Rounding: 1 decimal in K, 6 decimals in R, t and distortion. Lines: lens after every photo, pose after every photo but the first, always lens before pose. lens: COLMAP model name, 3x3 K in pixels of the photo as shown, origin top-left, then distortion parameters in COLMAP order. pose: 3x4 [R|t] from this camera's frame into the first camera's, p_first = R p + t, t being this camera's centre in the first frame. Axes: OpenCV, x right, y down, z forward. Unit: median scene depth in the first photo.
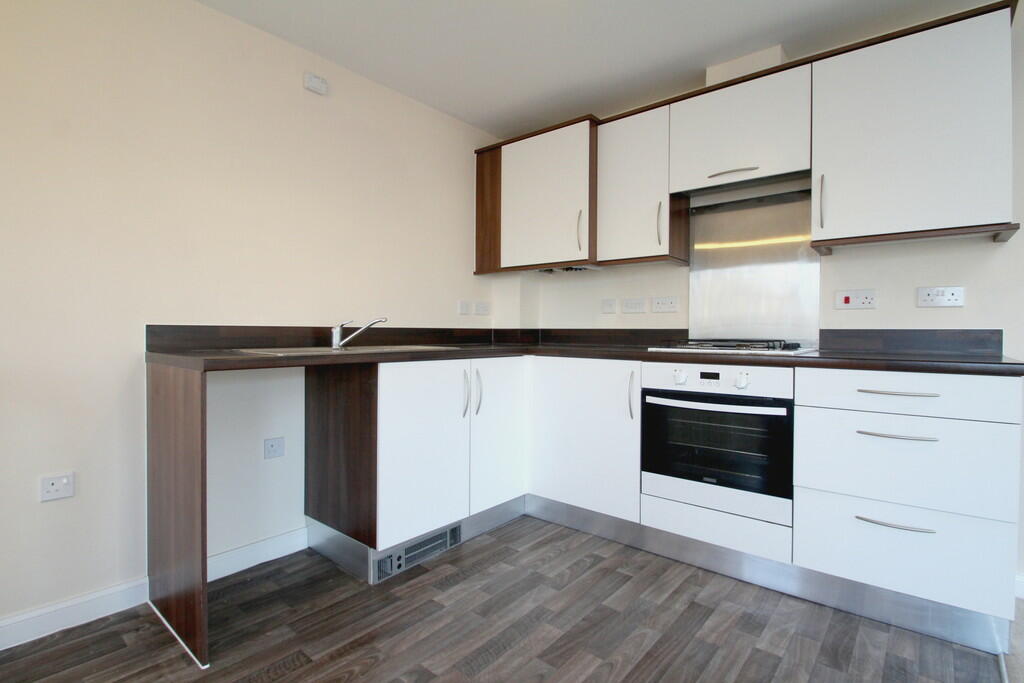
lens RADIAL K [[493.3, 0, 510.1], [0, 493.3, 336.0], [0, 0, 1]] dist [-0.029828, 0.000090]
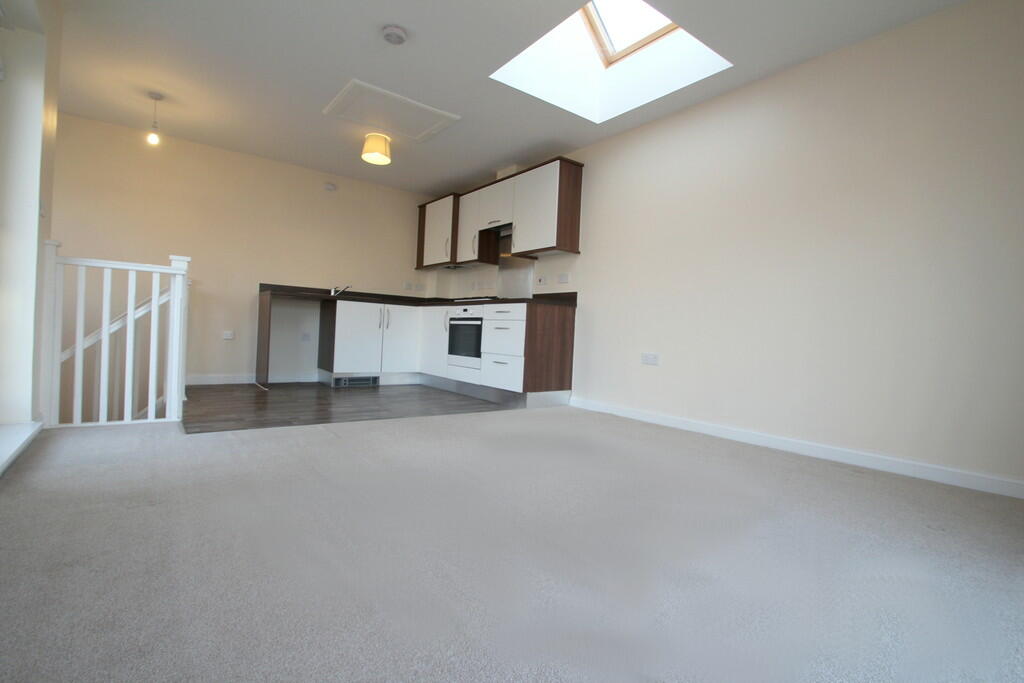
lens RADIAL K [[493.3, 0, 510.1], [0, 493.3, 336.0], [0, 0, 1]] dist [-0.029828, 0.000090]
pose [[0.974733, 0.036991, -0.220291, 1.050945], [-0.037947, 0.999280, -0.000108, 0.180058], [0.220128, 0.008465, 0.975434, -1.174852]]
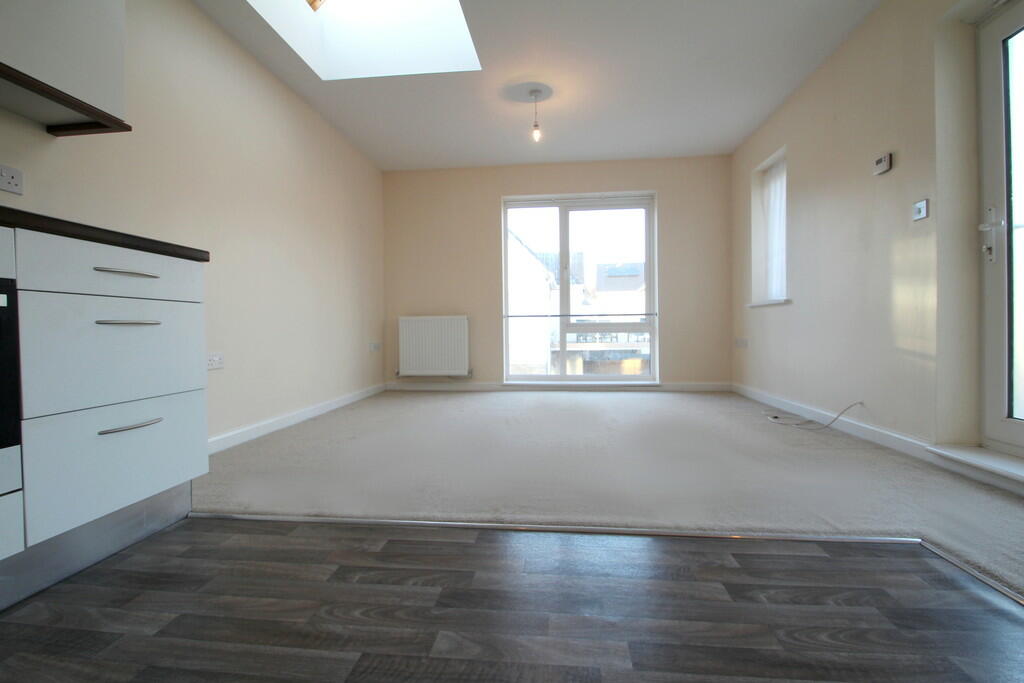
lens RADIAL K [[493.3, 0, 510.1], [0, 493.3, 336.0], [0, 0, 1]] dist [-0.029828, 0.000090]
pose [[-0.564848, -0.013834, 0.825079, -0.219333], [0.010606, 0.999655, 0.024022, 0.158479], [-0.825127, 0.022319, -0.564507, 0.682496]]
